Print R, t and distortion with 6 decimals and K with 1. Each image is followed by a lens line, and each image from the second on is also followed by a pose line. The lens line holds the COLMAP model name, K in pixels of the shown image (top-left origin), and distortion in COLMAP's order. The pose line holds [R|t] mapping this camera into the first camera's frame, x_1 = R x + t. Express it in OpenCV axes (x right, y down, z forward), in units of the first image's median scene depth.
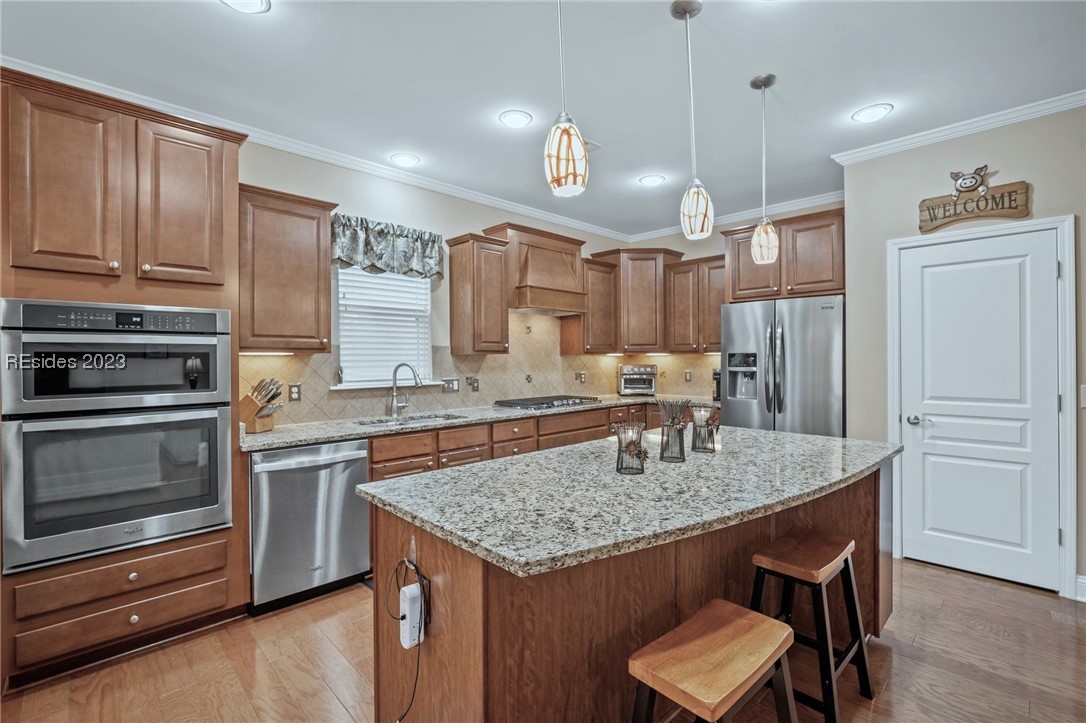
lens RADIAL K [[488.0, 0, 539.0], [0, 488.0, 358.8], [0, 0, 1]] dist [-0.001211, 0.001650]
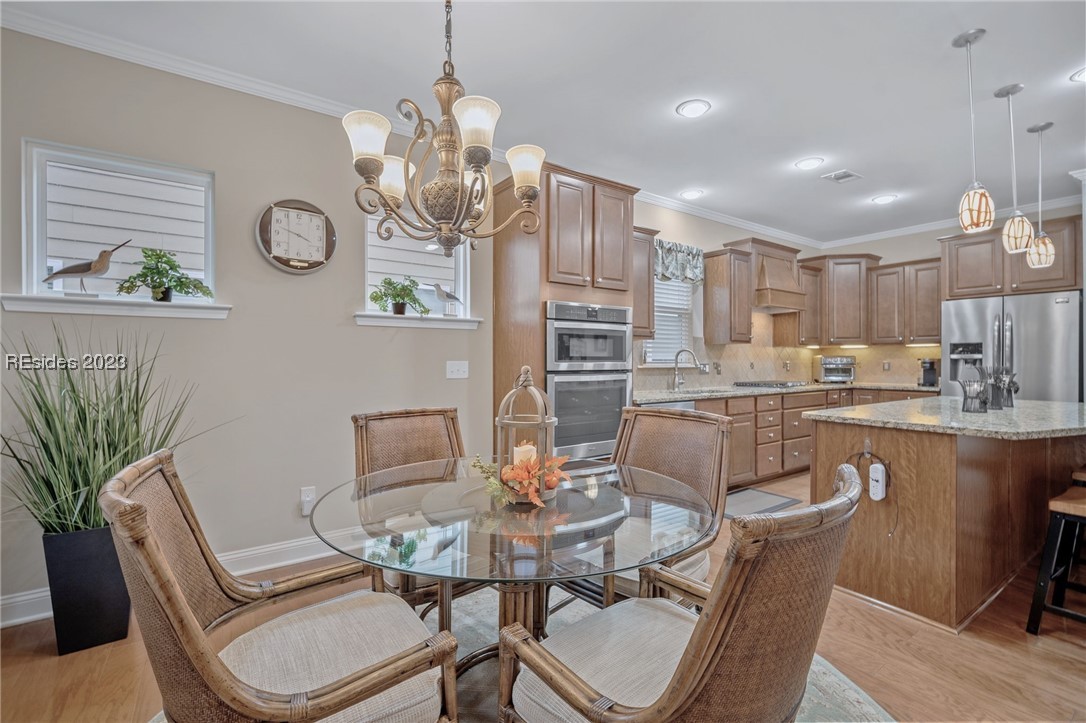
lens RADIAL K [[488.0, 0, 536.2], [0, 488.0, 360.3], [0, 0, 1]] dist [-0.001211, 0.001650]
pose [[0.988177, 0.005174, -0.153231, -0.432671], [-0.005732, 0.999978, -0.003195, 0.041361], [0.153211, 0.004036, 0.988185, -0.319282]]
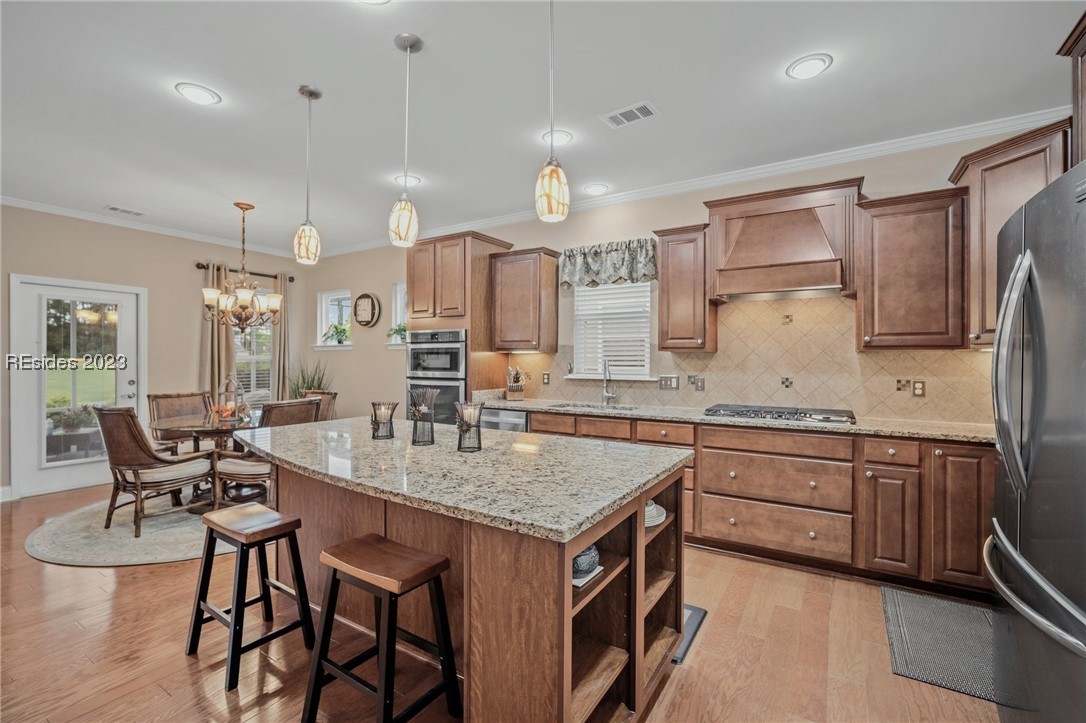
lens RADIAL K [[488.0, 0, 536.3], [0, 488.0, 357.4], [0, 0, 1]] dist [-0.001211, 0.001650]
pose [[0.235458, 0.001466, -0.971883, 0.765385], [-0.006393, 0.999980, -0.000041, 0.004568], [0.971863, 0.006223, 0.235463, 0.516746]]
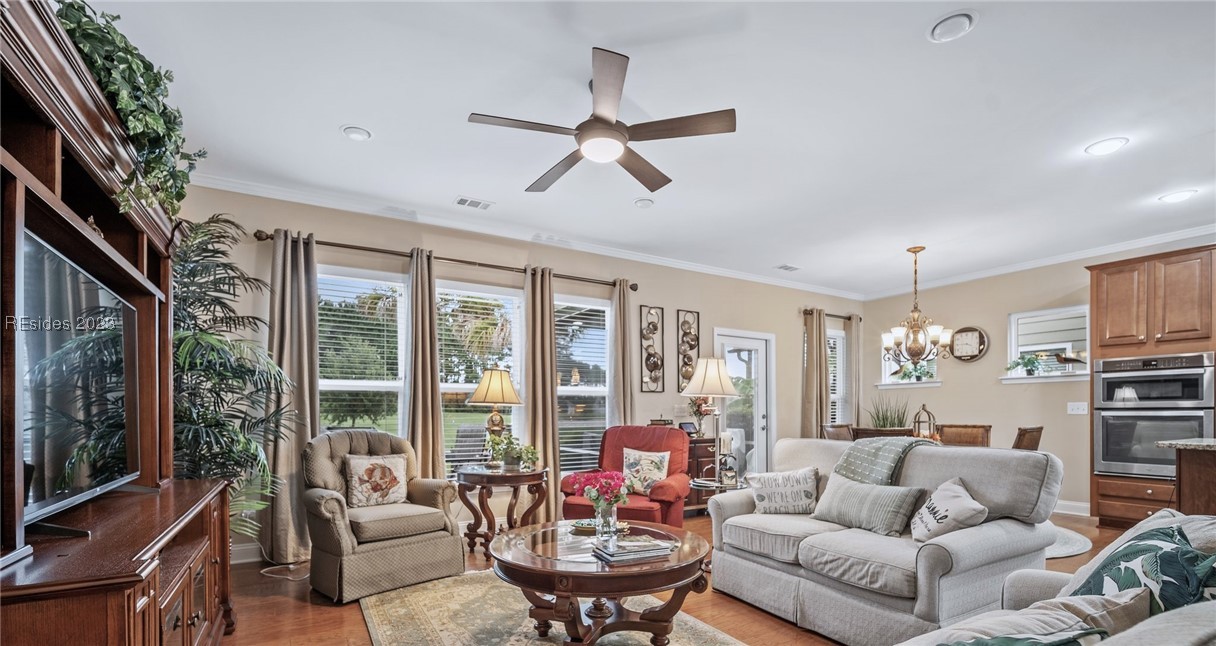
lens RADIAL K [[537.8, 0, 613.9], [0, 537.8, 416.0], [0, 0, 1]] dist [-0.001303, 0.000855]
pose [[-0.206460, 0.011452, -0.978388, 0.991680], [-0.000156, 0.999931, 0.011738, 0.061032], [0.978455, 0.002576, -0.206444, -0.389163]]
